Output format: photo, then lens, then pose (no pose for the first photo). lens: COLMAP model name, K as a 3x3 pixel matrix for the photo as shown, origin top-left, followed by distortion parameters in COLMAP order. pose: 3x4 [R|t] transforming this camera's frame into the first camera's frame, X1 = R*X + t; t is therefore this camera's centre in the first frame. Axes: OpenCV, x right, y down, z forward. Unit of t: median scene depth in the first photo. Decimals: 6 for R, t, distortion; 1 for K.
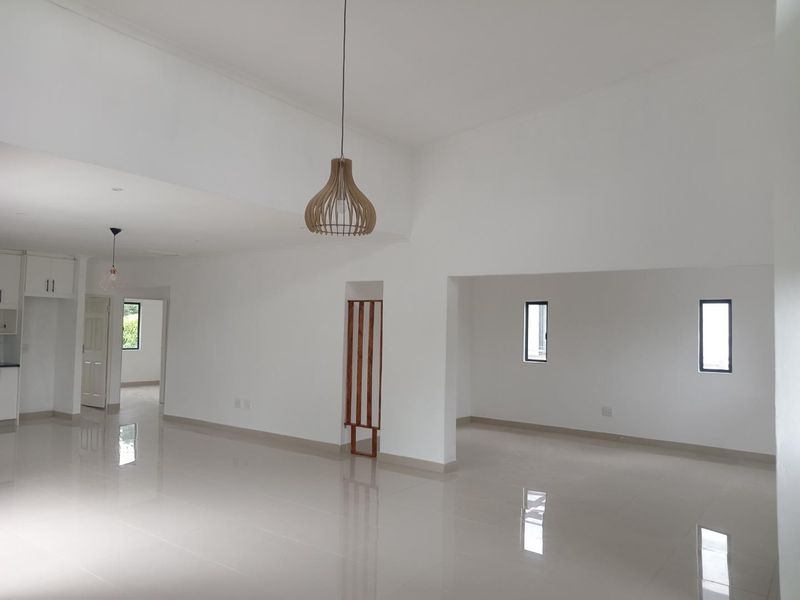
lens RADIAL K [[612.8, 0, 400.0], [0, 612.8, 300.0], [0, 0, 1]] dist [0.071711, 0.000404]
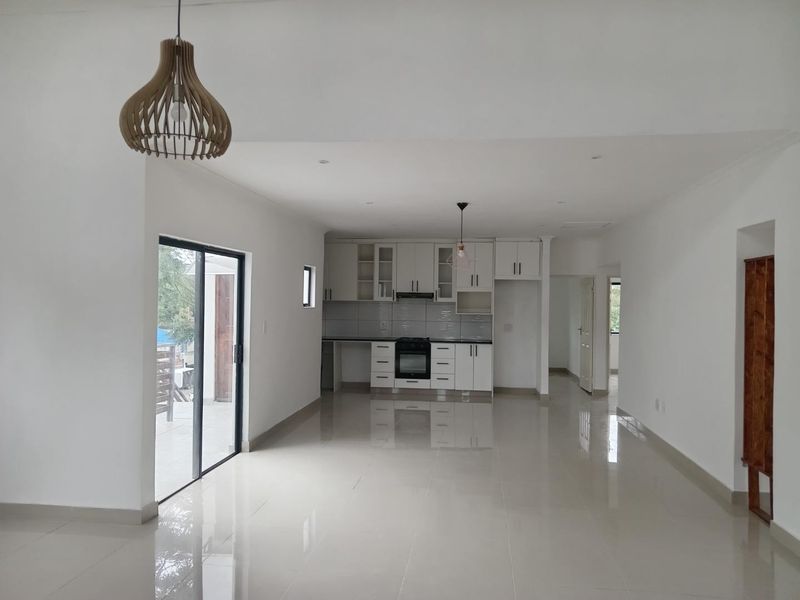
lens RADIAL K [[612.8, 0, 400.0], [0, 612.8, 300.0], [0, 0, 1]] dist [0.071711, 0.000404]
pose [[0.510708, -0.018593, -0.859553, 0.231426], [0.035883, 0.999356, -0.000297, 0.023914], [0.859005, -0.030691, 0.511046, 0.314408]]
